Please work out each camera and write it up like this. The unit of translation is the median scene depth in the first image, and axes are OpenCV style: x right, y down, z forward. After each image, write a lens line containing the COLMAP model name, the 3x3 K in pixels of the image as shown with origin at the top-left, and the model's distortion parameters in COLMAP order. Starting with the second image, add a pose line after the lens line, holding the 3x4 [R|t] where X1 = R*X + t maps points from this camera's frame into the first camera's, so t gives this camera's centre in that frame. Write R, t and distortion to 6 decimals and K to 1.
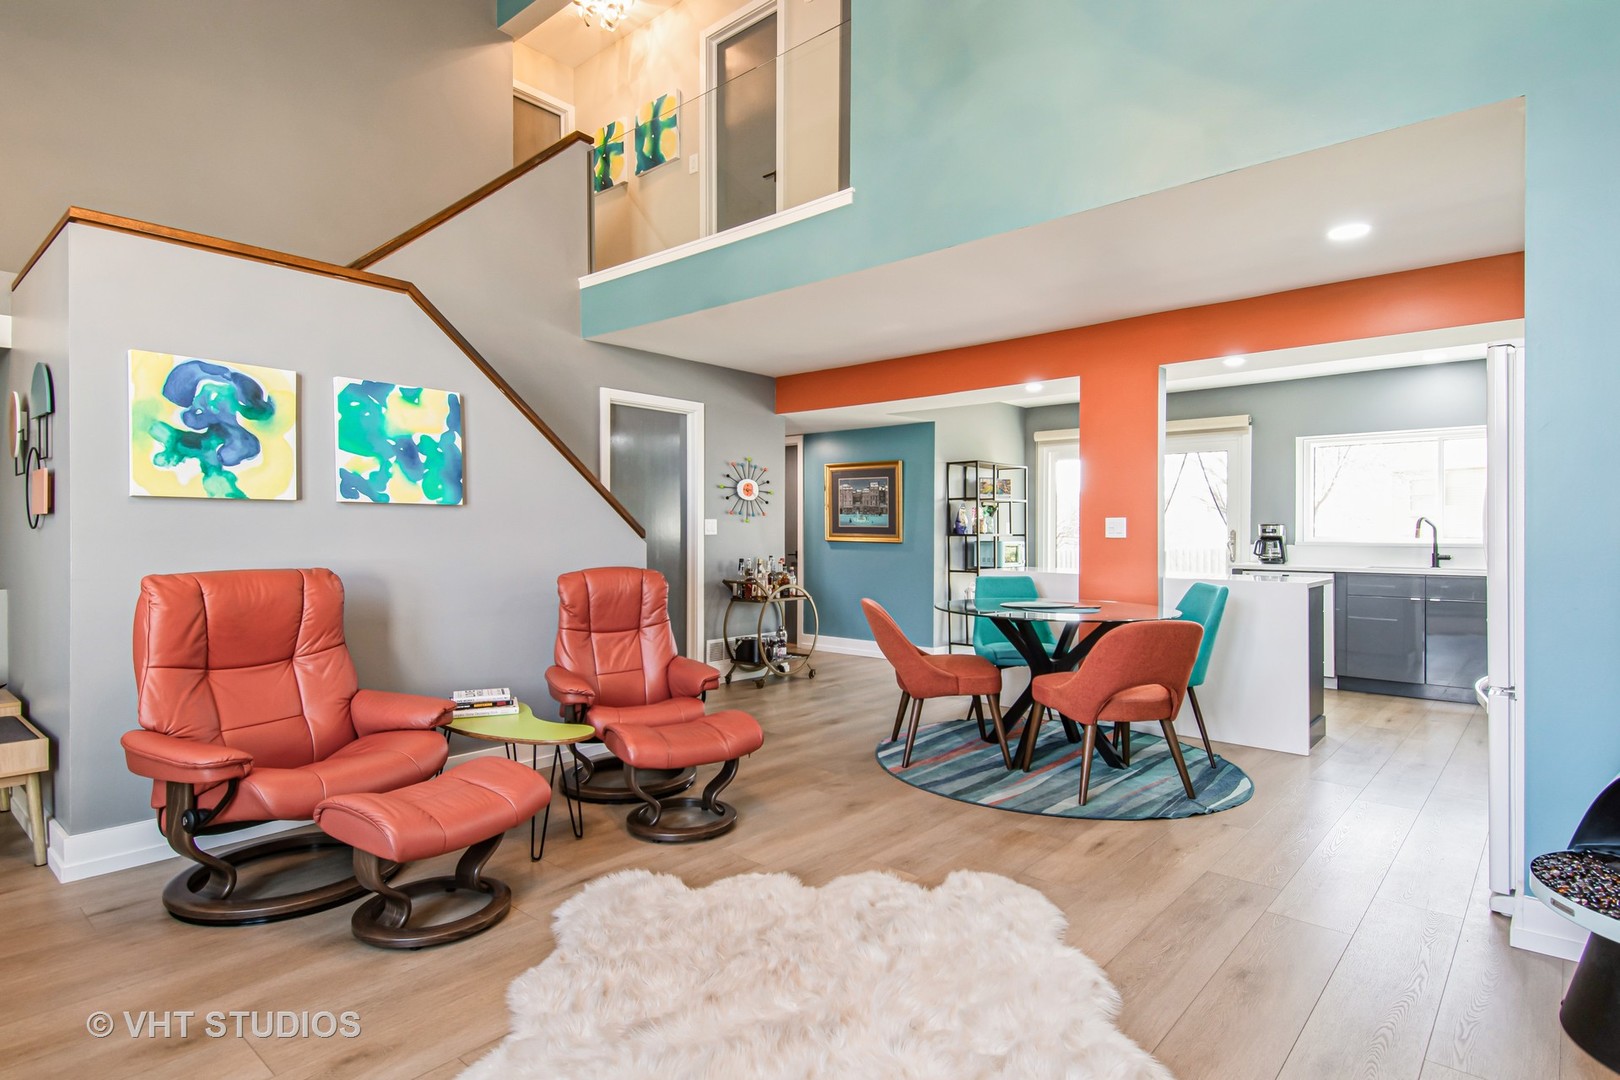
lens RADIAL K [[837.2, 0, 813.8], [0, 837.2, 527.2], [0, 0, 1]] dist [0.087606, -0.062012]
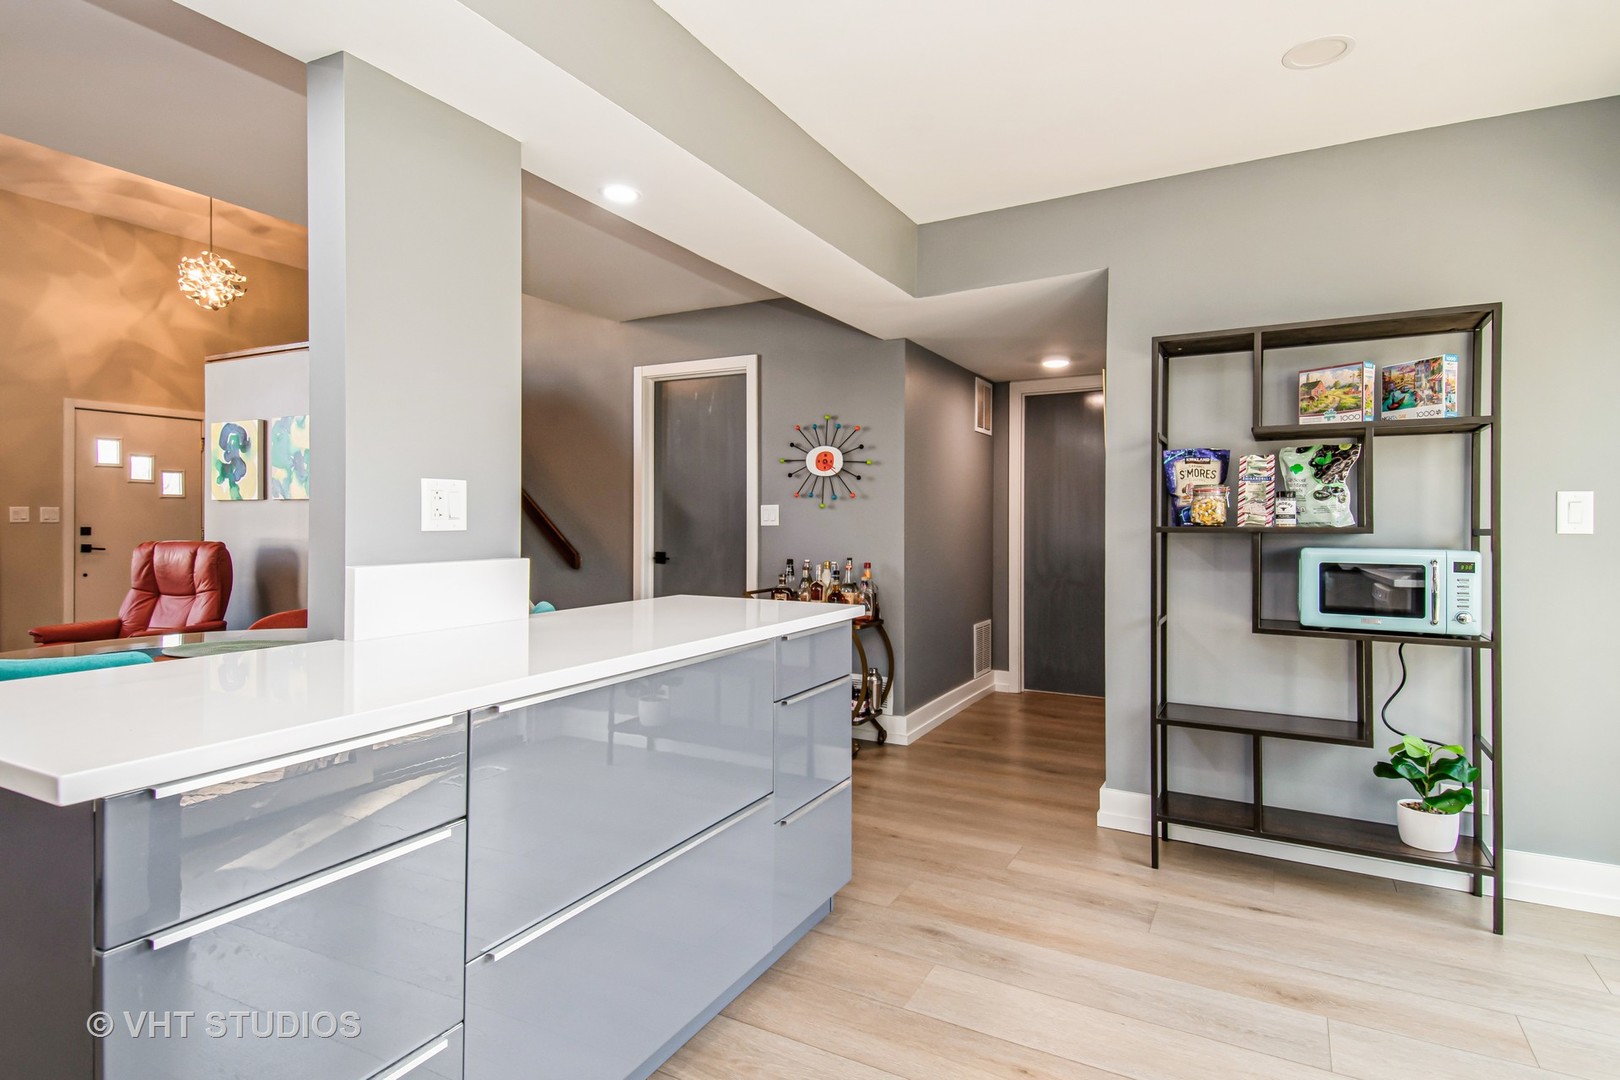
lens RADIAL K [[837.2, 0, 813.8], [0, 837.2, 527.2], [0, 0, 1]] dist [0.087606, -0.062012]
pose [[0.221618, 0.003880, -0.975126, 0.617444], [0.001380, 0.999990, 0.004292, 0.007315], [0.975133, -0.002297, 0.221610, 0.859265]]
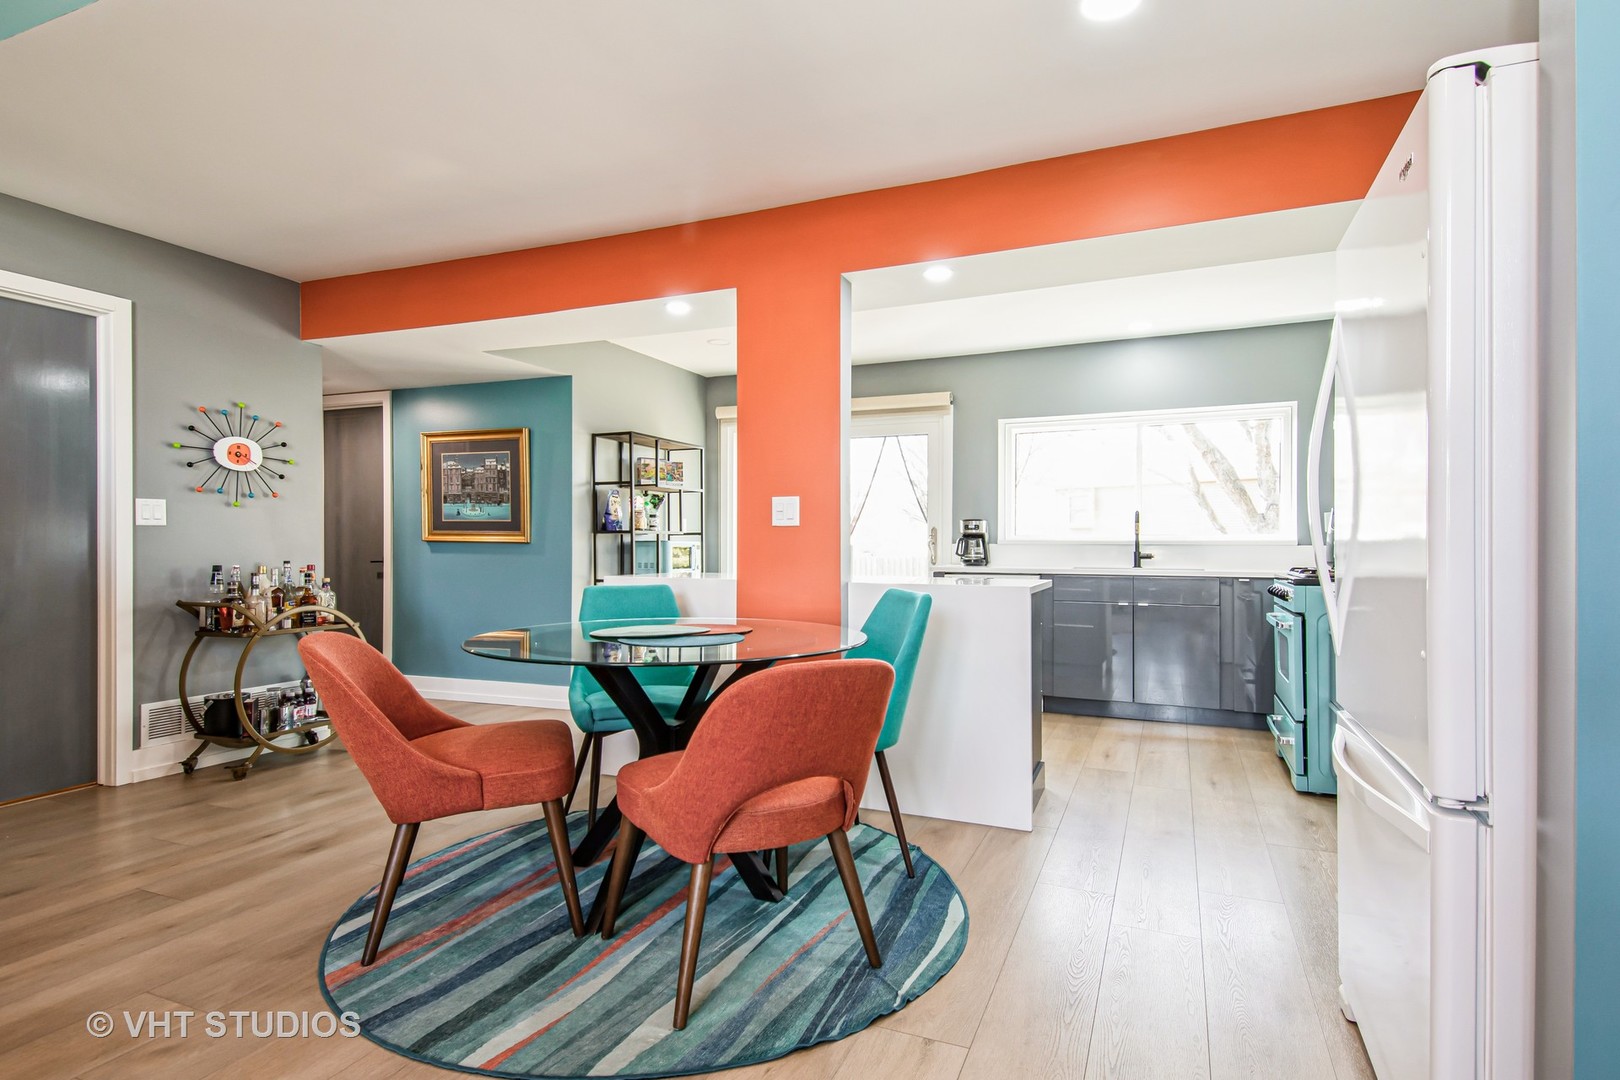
lens RADIAL K [[837.2, 0, 813.8], [0, 837.2, 527.2], [0, 0, 1]] dist [0.087606, -0.062012]
pose [[0.949495, 0.006515, 0.313716, 0.129276], [-0.001887, 0.999885, -0.015053, 0.018533], [-0.313778, 0.013701, 0.949398, 0.271620]]
